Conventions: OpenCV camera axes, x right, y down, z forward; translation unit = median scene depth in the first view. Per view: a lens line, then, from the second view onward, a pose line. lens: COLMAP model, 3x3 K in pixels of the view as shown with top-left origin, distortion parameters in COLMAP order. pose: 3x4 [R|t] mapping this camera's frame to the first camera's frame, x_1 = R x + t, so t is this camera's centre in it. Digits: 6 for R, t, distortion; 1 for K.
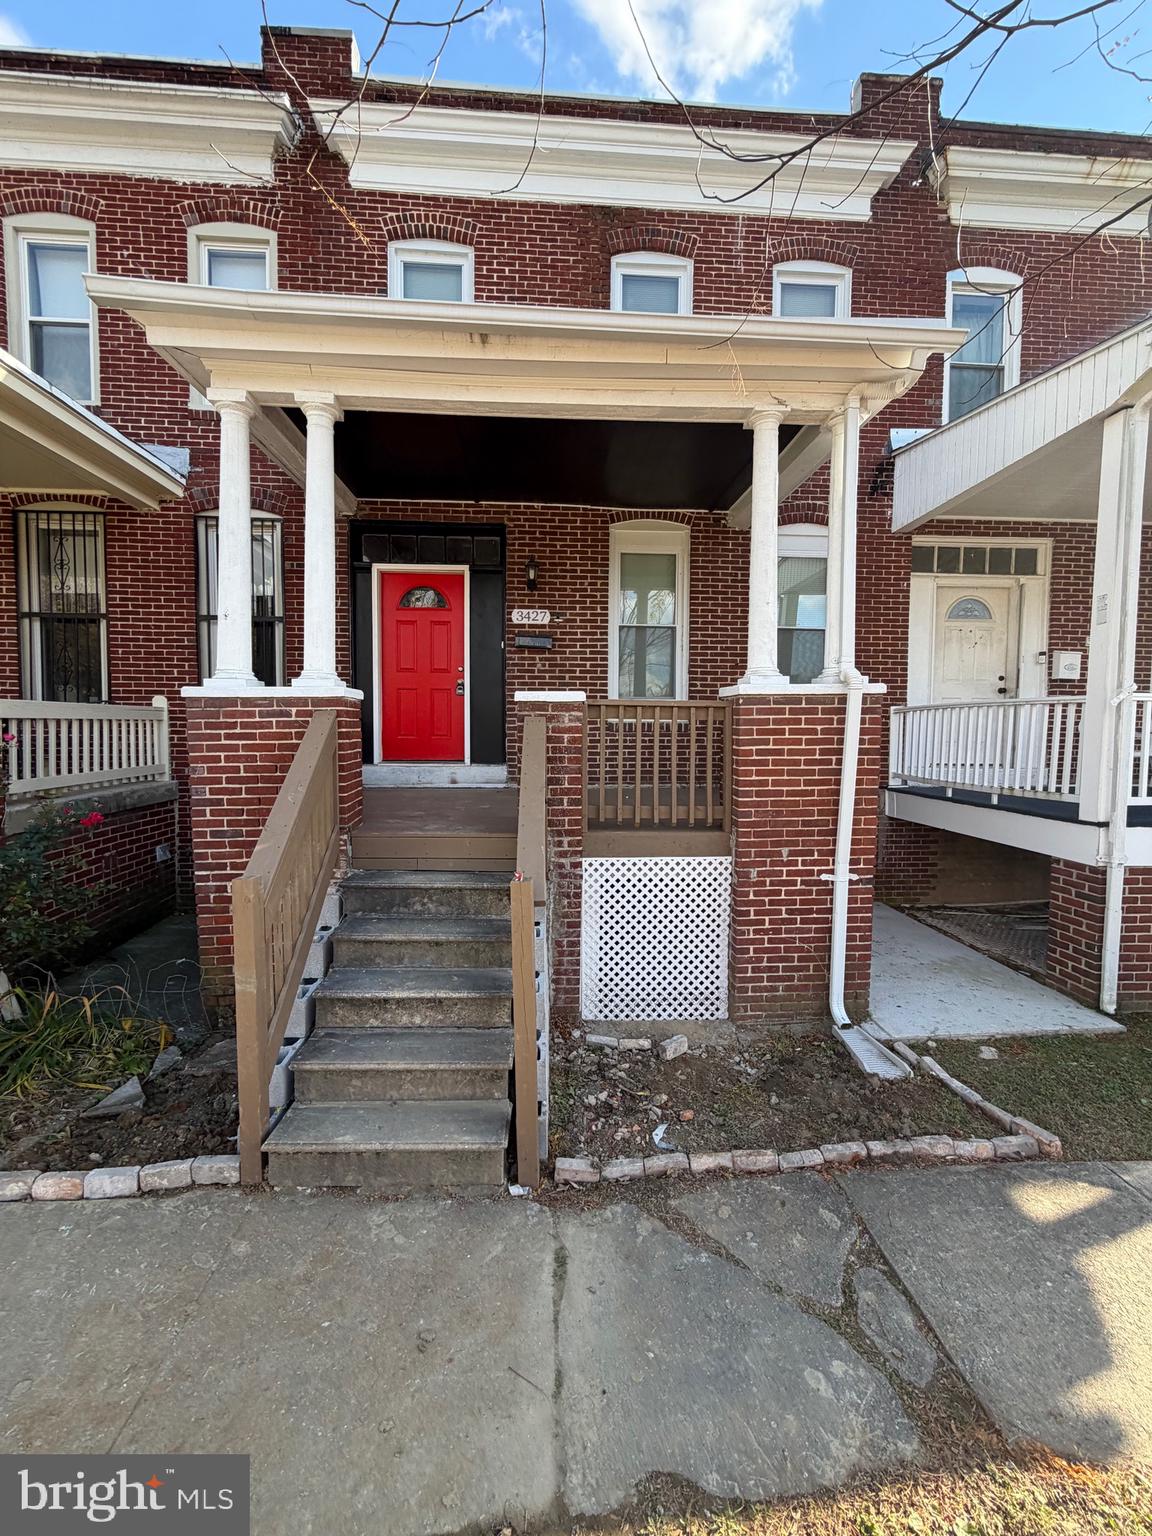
lens RADIAL K [[616.6, 0, 578.6], [0, 616.6, 764.9], [0, 0, 1]] dist [0.002859, 0.000014]
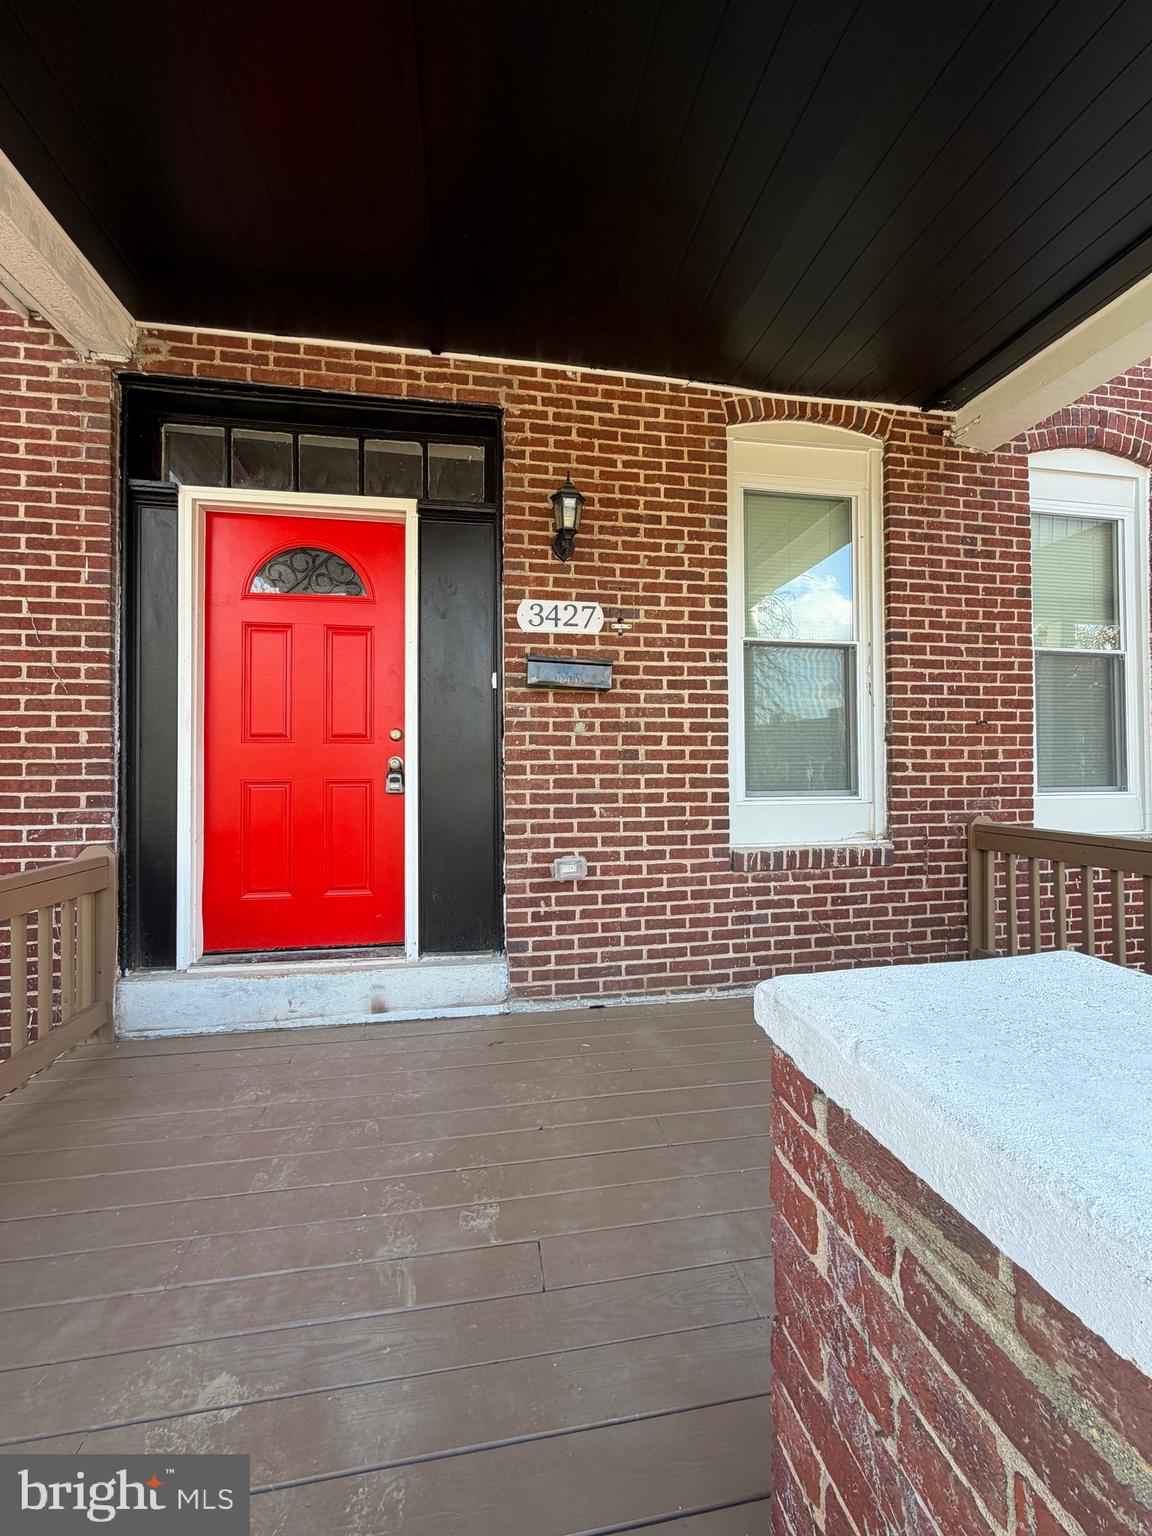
lens RADIAL K [[616.6, 0, 575.8], [0, 616.6, 763.7], [0, 0, 1]] dist [0.002859, 0.000014]
pose [[0.994251, -0.008520, 0.106734, -0.113775], [0.014535, 0.998341, -0.055707, -0.110814], [-0.106082, 0.056939, 0.992726, 0.565222]]
